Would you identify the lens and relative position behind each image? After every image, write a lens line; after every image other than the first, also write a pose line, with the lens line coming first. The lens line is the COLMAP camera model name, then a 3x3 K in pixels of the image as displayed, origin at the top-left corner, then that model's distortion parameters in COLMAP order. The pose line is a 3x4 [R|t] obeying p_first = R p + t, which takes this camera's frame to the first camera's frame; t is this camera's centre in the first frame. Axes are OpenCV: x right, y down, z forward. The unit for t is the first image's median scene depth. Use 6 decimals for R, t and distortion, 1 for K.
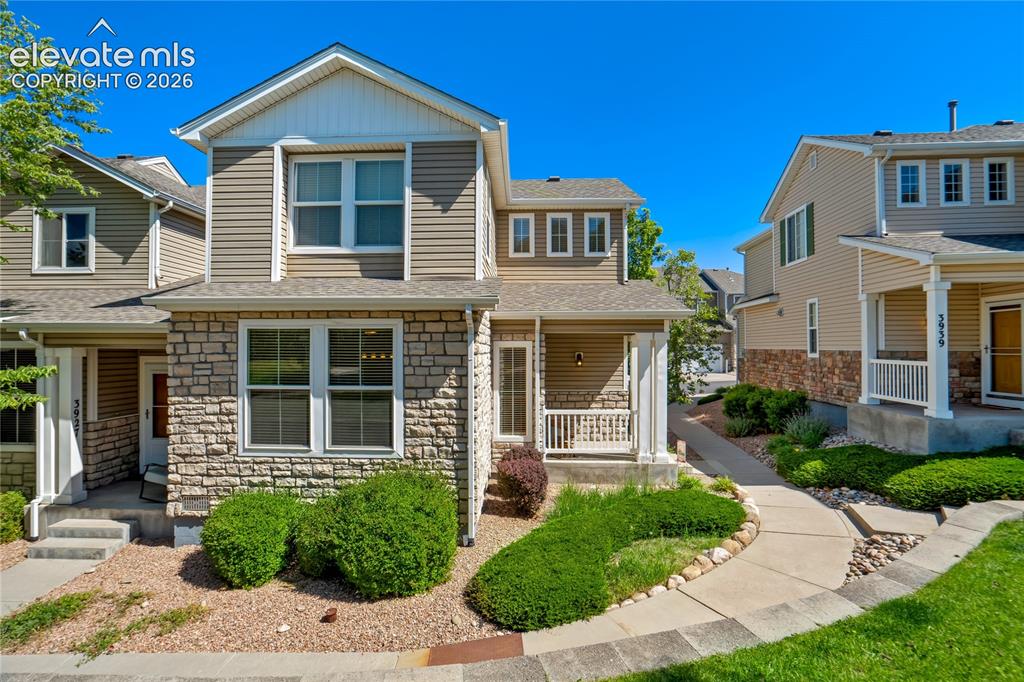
lens RADIAL K [[475.7, 0, 510.3], [0, 475.7, 341.6], [0, 0, 1]] dist [-0.041051, 0.020842]
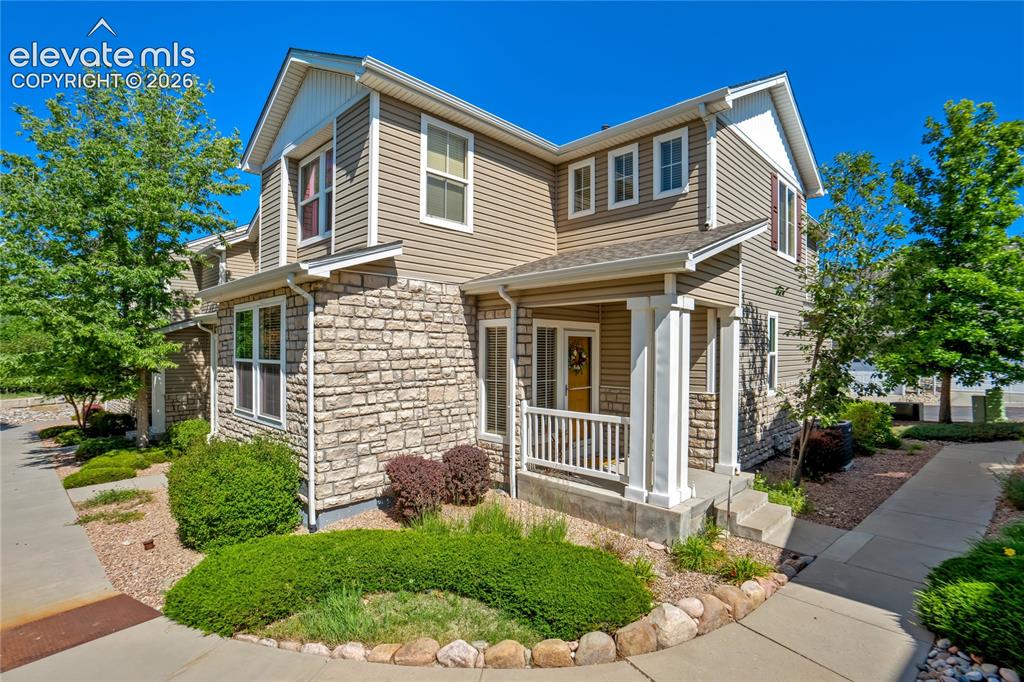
lens RADIAL K [[486.2, 0, 497.1], [0, 486.2, 352.5], [0, 0, 1]] dist [-0.048634, 0.023573]
pose [[0.736818, 0.008240, -0.676041, 0.474302], [0.002202, 0.999891, 0.014587, 0.036441], [0.676087, -0.012237, 0.736720, 0.317410]]
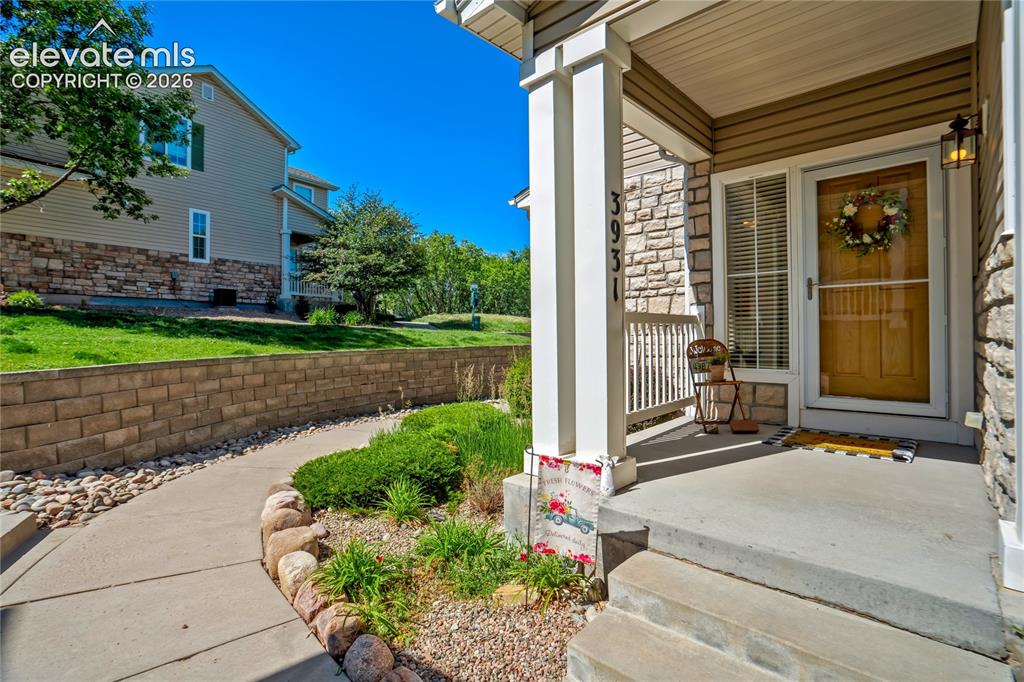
lens RADIAL K [[475.7, 0, 510.3], [0, 475.7, 341.6], [0, 0, 1]] dist [-0.041051, 0.020842]
pose [[-0.644617, 0.019943, -0.764245, 0.479997], [0.017398, 0.999783, 0.011415, 0.134761], [0.764308, -0.005938, -0.644825, 0.970330]]
